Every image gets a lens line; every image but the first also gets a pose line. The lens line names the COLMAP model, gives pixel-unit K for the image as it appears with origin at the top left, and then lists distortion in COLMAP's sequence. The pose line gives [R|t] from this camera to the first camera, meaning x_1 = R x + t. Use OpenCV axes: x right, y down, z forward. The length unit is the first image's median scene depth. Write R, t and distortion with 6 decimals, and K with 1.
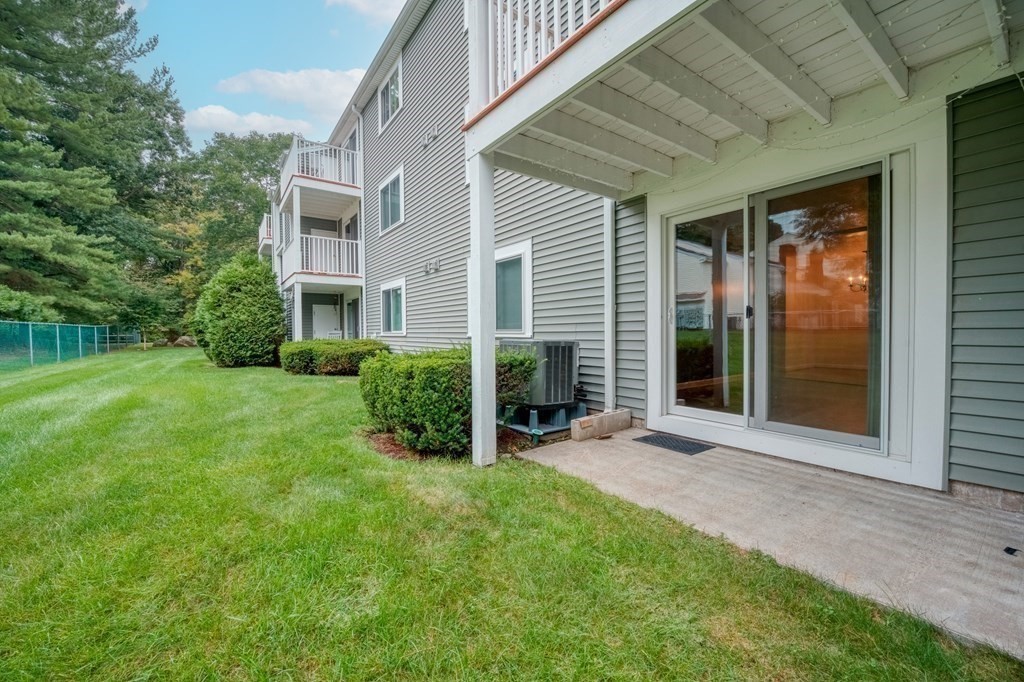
lens RADIAL K [[402.2, 0, 512.8], [0, 402.2, 339.3], [0, 0, 1]] dist [-0.007158, -0.001542]
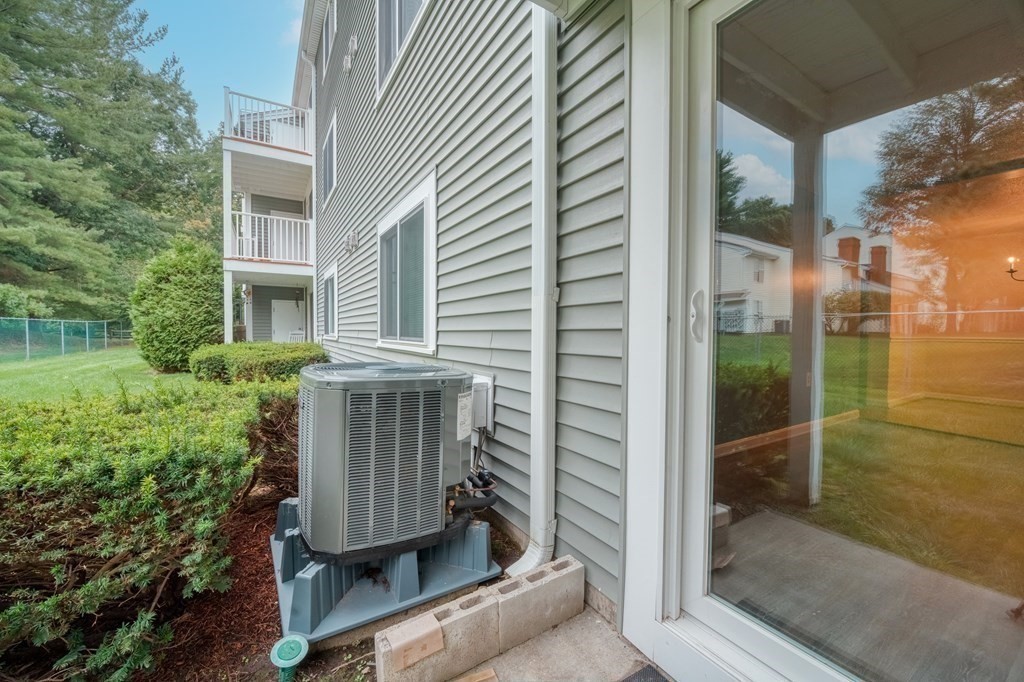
lens RADIAL K [[402.2, 0, 506.0], [0, 402.2, 342.3], [0, 0, 1]] dist [-0.007158, -0.001542]
pose [[0.995123, 0.014988, -0.097492, 0.086908], [-0.013974, 0.999841, 0.011070, -0.012579], [0.097643, -0.009654, 0.995175, 0.213069]]
